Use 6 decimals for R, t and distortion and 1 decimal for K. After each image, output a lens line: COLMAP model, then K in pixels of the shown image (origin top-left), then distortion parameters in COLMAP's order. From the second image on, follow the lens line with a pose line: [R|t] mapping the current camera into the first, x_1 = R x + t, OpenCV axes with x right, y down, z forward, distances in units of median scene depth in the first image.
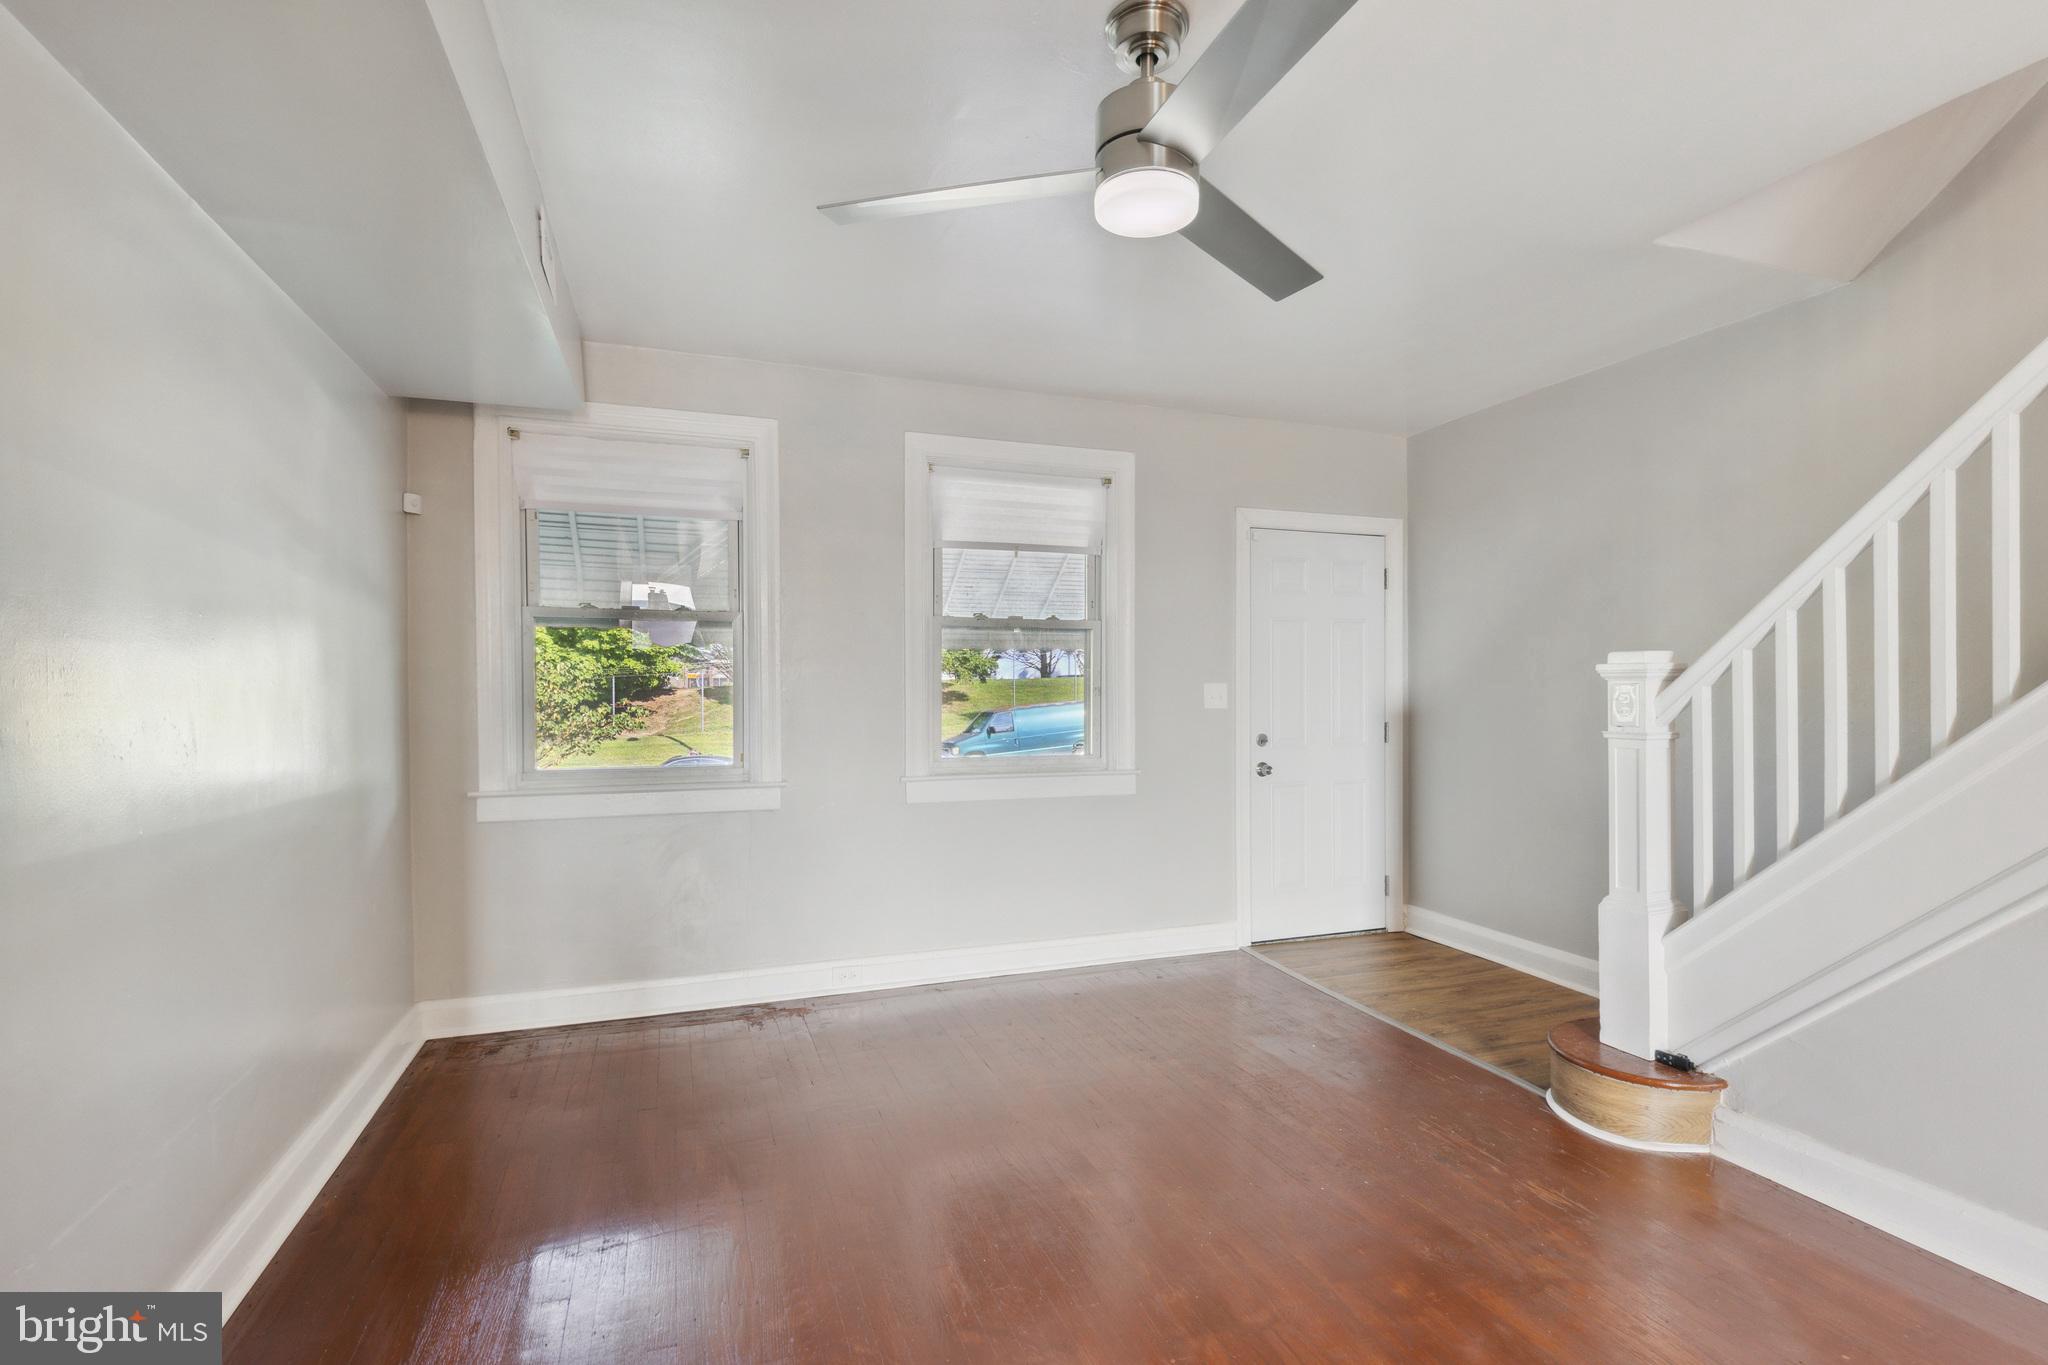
lens RADIAL K [[927.2, 0, 1022.7], [0, 927.2, 682.4], [0, 0, 1]] dist [-0.000217, -0.000001]
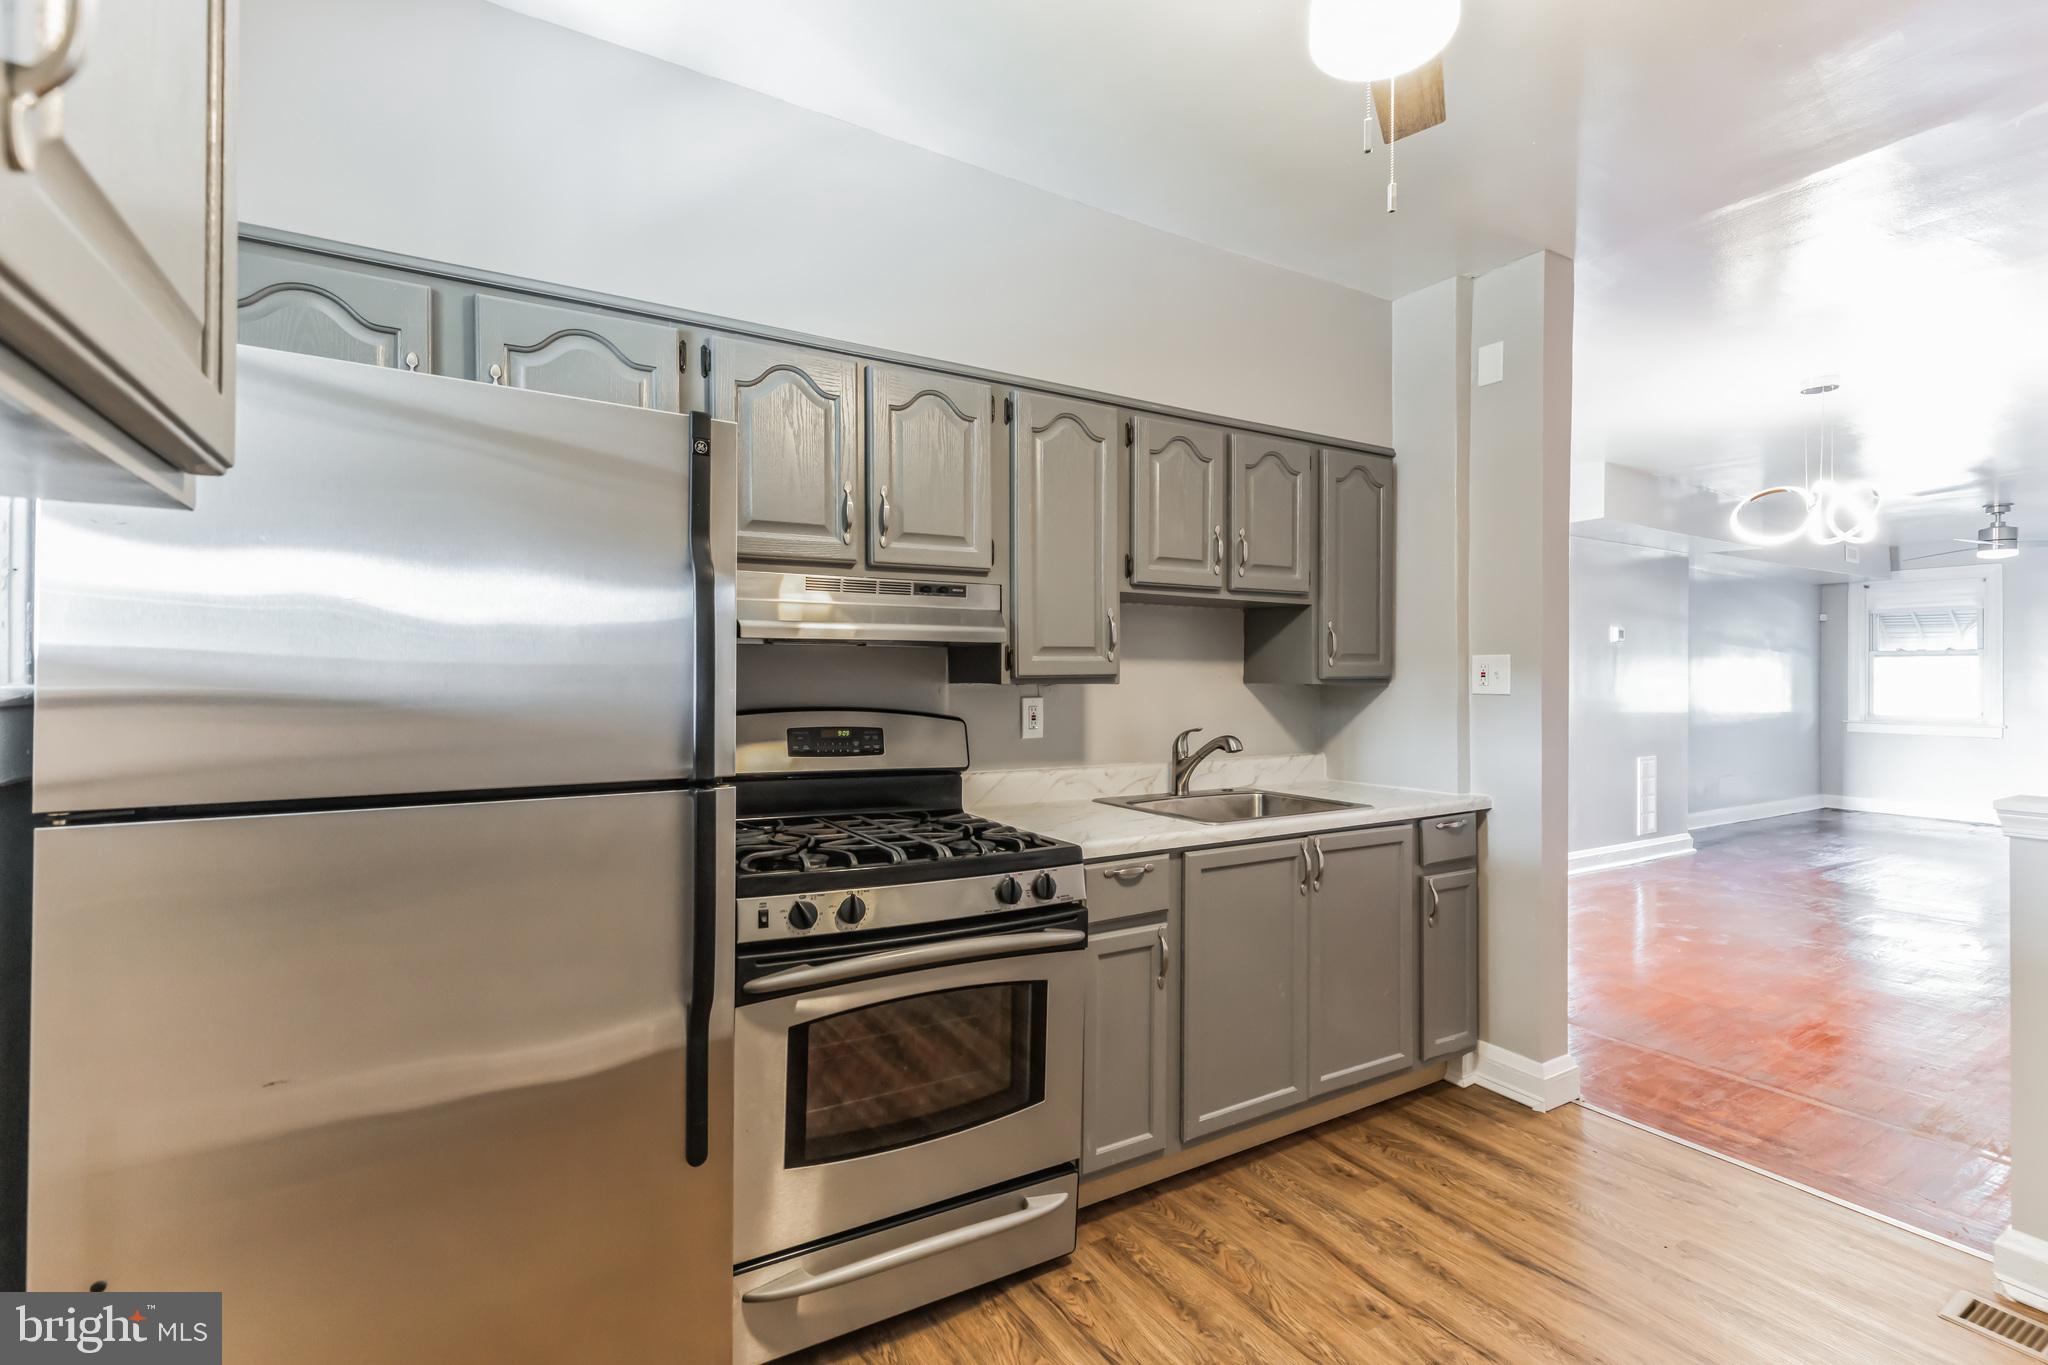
lens RADIAL K [[927.2, 0, 1023.8], [0, 927.2, 682.6], [0, 0, 1]] dist [-0.000217, -0.000001]
pose [[0.187814, 0.003689, -0.982198, 1.712105], [-0.004382, 0.999986, 0.002918, 0.007825], [0.982195, 0.003755, 0.187828, -1.984395]]
